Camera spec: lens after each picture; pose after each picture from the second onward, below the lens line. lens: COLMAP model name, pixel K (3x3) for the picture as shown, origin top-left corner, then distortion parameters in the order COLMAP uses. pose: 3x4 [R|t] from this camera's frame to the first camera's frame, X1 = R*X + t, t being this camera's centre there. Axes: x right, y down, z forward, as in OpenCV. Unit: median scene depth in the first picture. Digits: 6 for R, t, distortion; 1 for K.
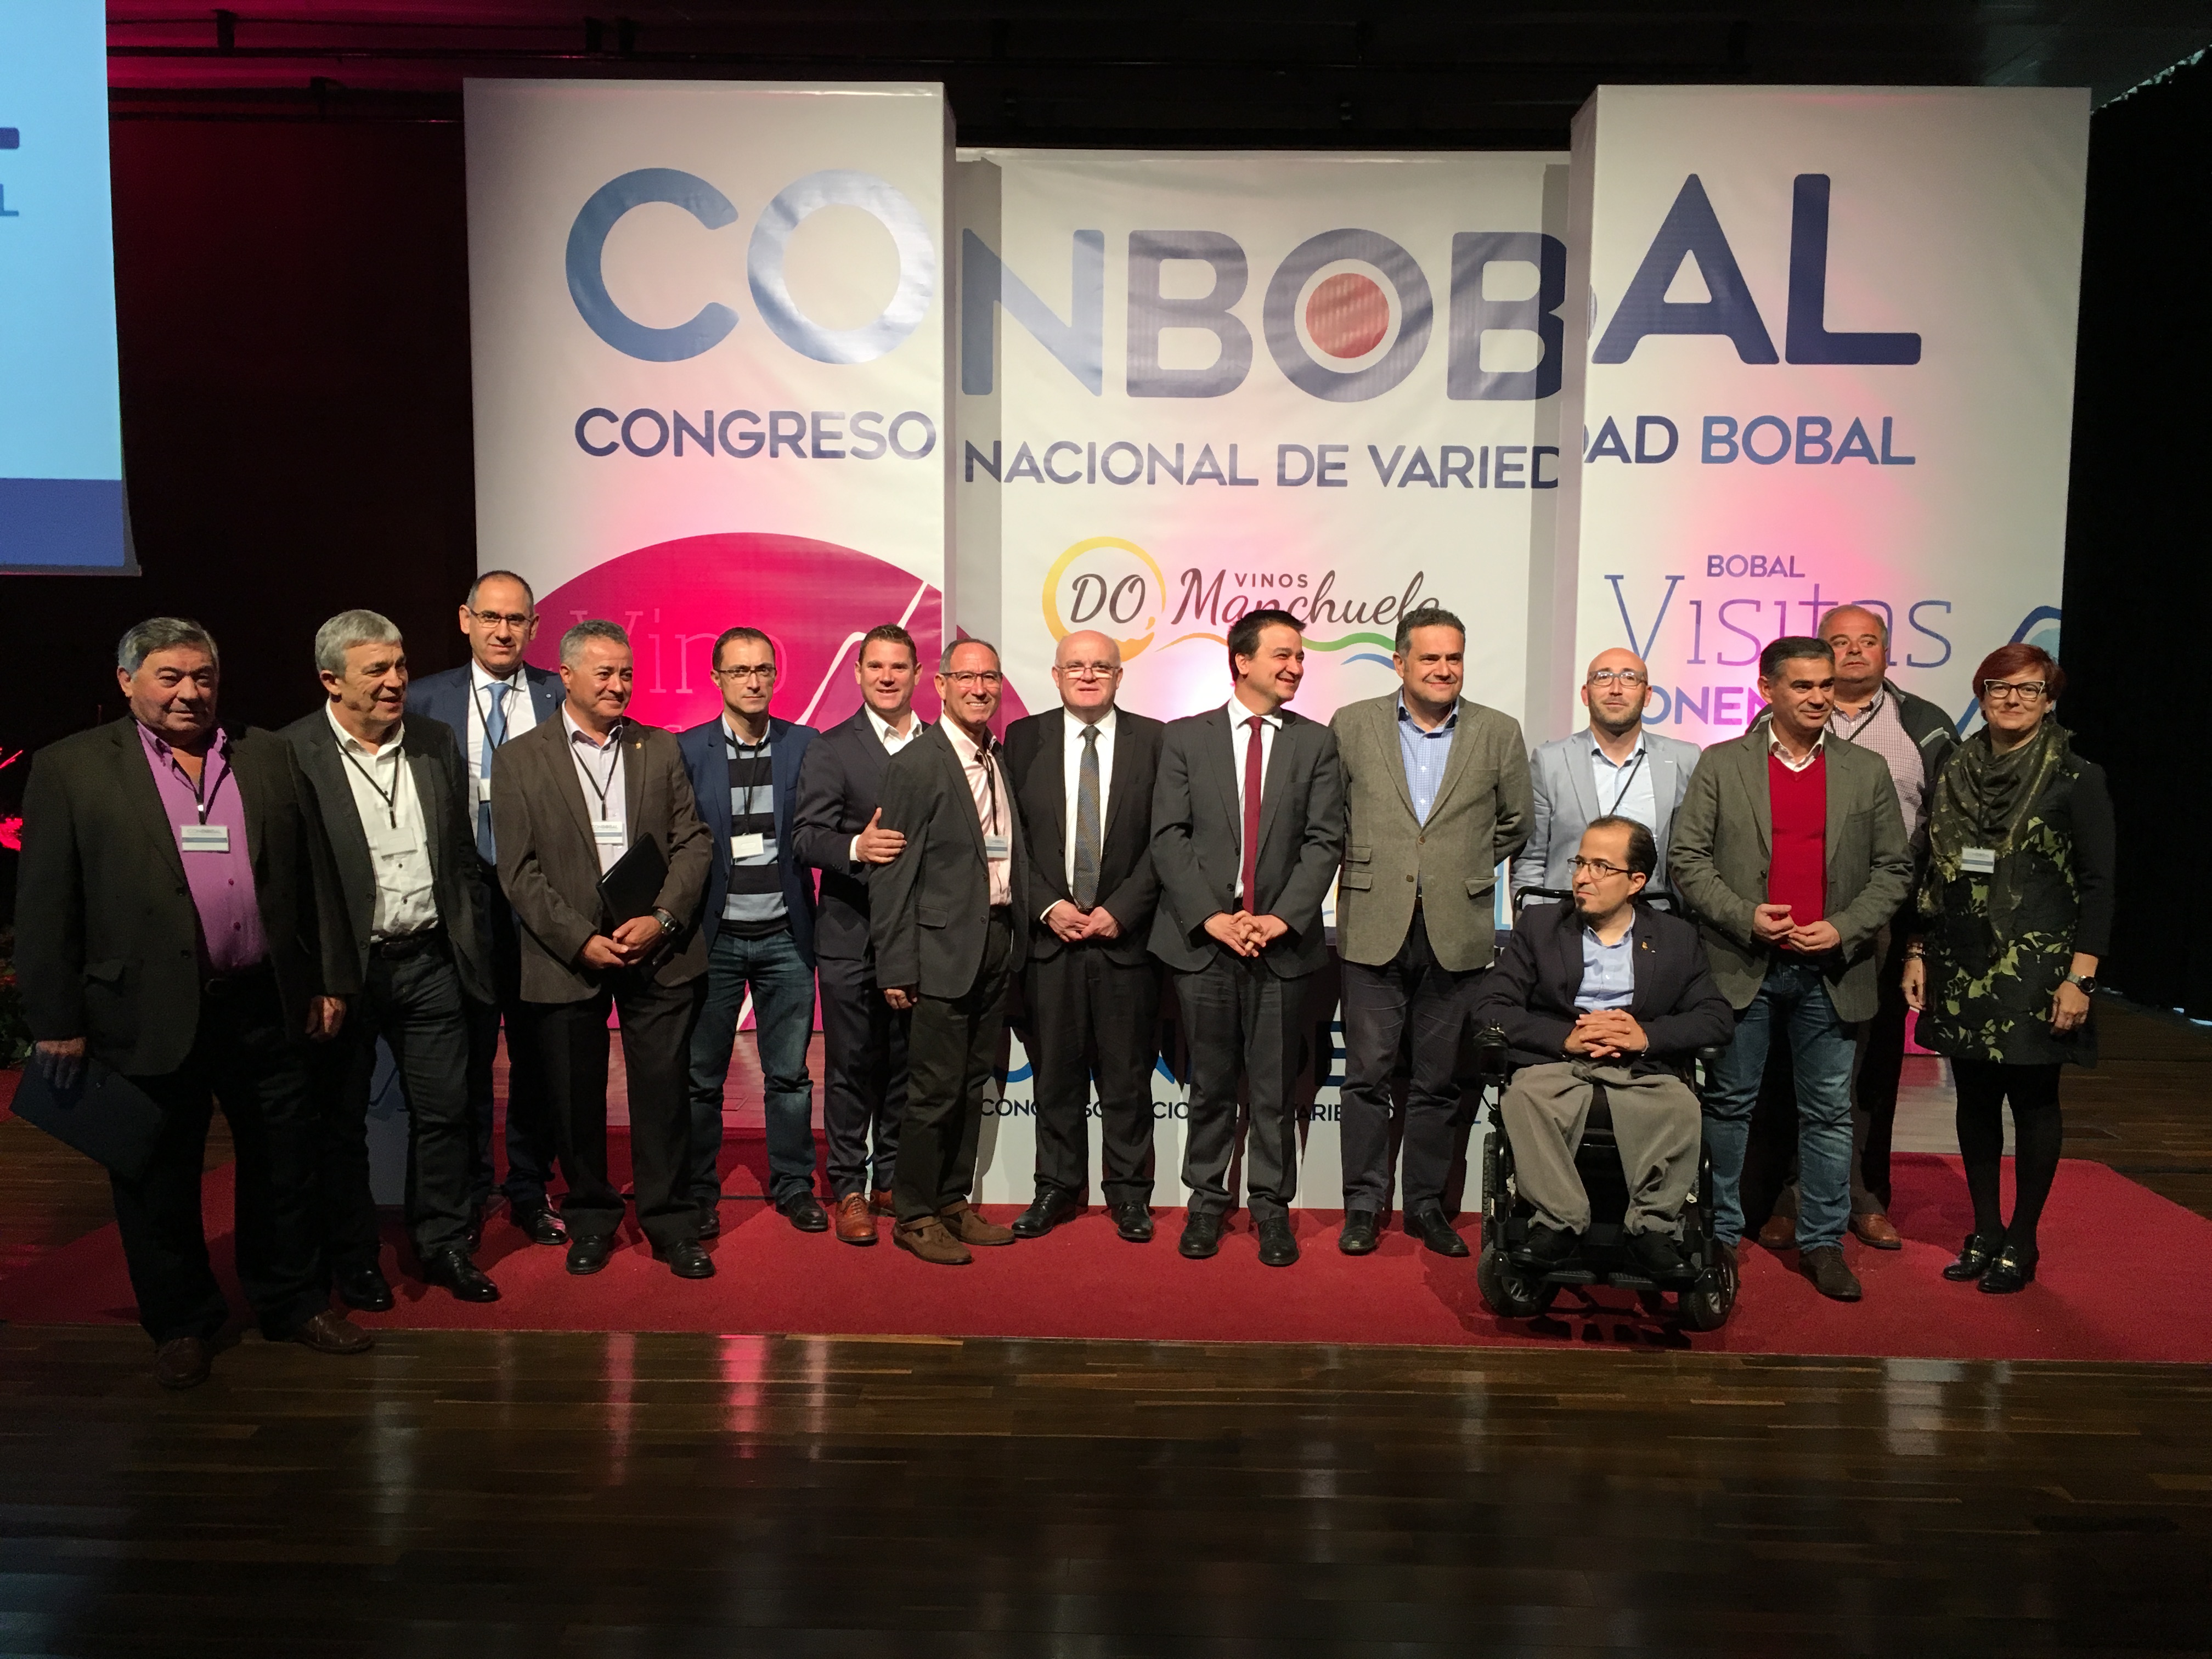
lens RADIAL K [[1880.9, 0, 1103.6], [0, 1880.9, 829.7], [0, 0, 1]] dist [0.037524, -0.016134]
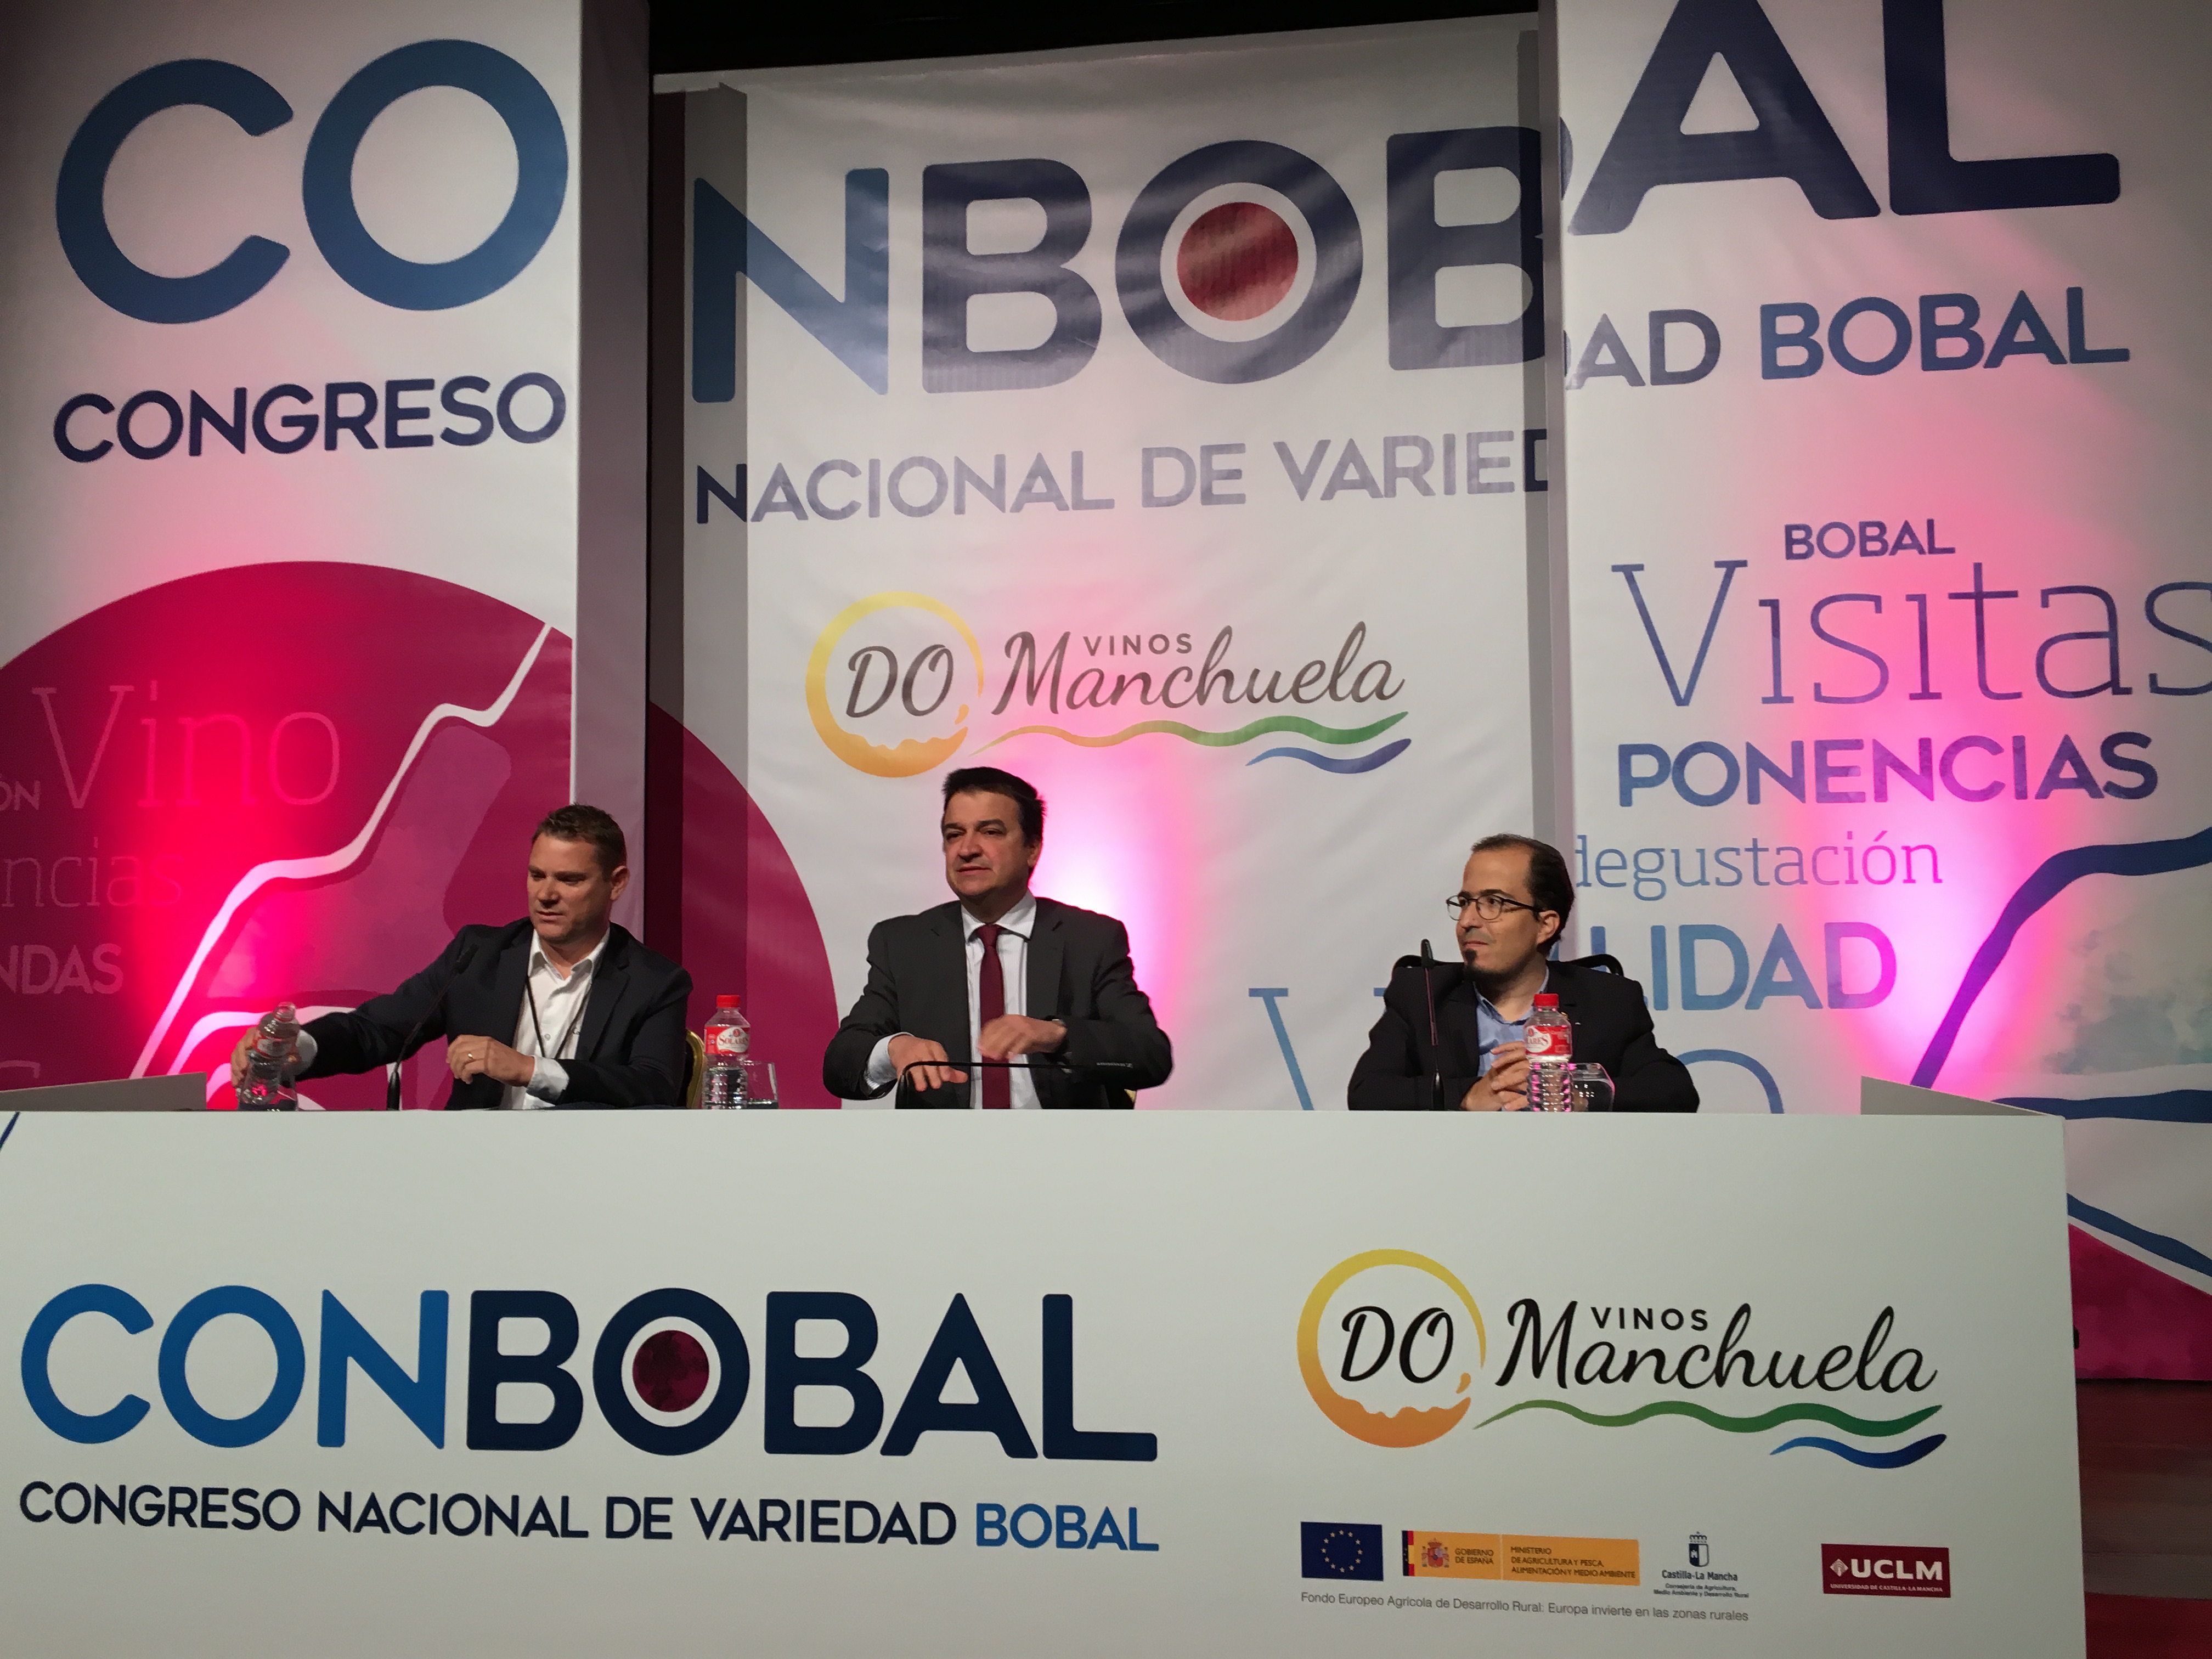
lens RADIAL K [[1880.9, 0, 1108.8], [0, 1880.9, 829.7], [0, 0, 1]] dist [0.037524, -0.016134]
pose [[0.994377, -0.027989, -0.102135, 0.162192], [0.010751, 0.986139, -0.165570, 0.047897], [0.105353, 0.163541, 0.980895, 0.395352]]
